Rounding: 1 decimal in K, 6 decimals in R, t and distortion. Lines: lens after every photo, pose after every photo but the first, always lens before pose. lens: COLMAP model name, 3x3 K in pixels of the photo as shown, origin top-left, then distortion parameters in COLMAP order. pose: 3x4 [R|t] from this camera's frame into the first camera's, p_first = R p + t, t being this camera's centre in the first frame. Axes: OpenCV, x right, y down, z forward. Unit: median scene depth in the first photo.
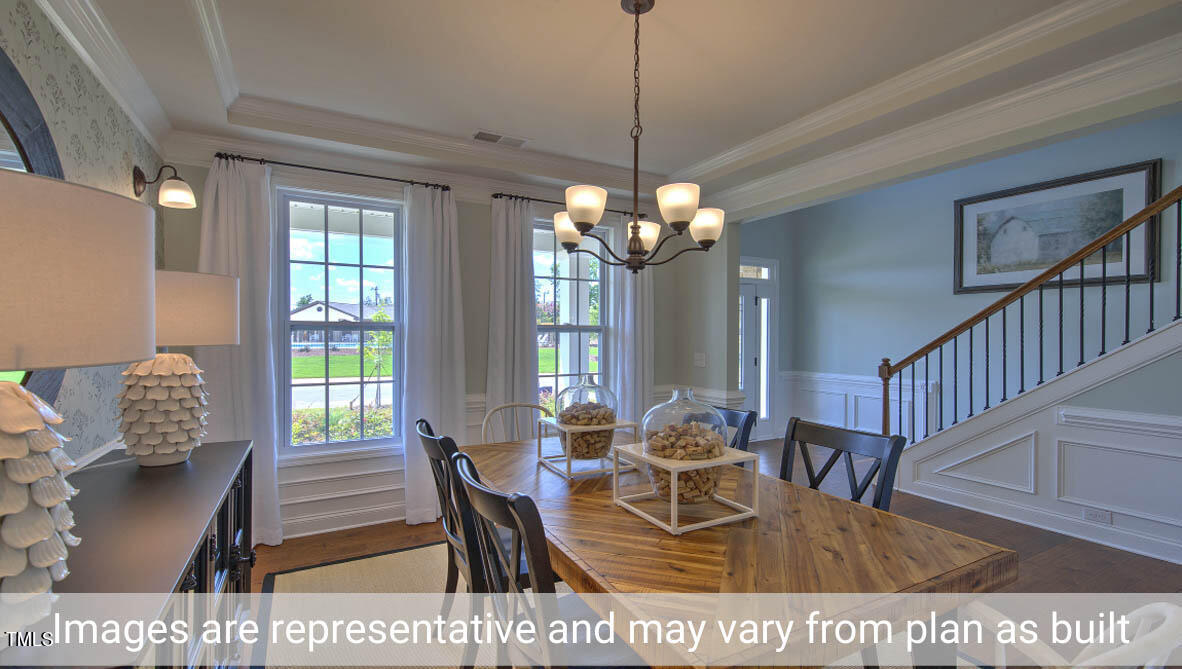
lens RADIAL K [[521.2, 0, 567.2], [0, 521.2, 343.4], [0, 0, 1]] dist [0.002627, -0.002155]
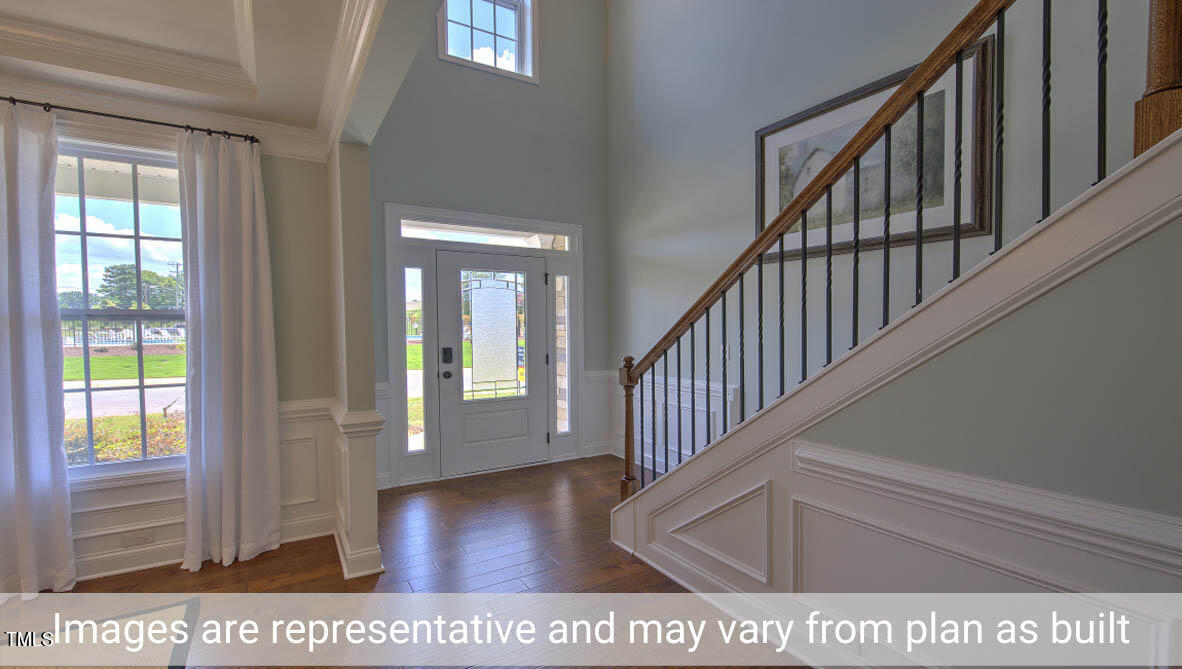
lens RADIAL K [[521.2, 0, 599.0], [0, 521.2, 346.2], [0, 0, 1]] dist [0.002627, -0.002155]
pose [[0.994229, -0.005039, 0.107159, 0.214526], [0.003152, 0.999837, 0.017773, 0.002424], [-0.107231, -0.017333, 0.994083, 0.148481]]
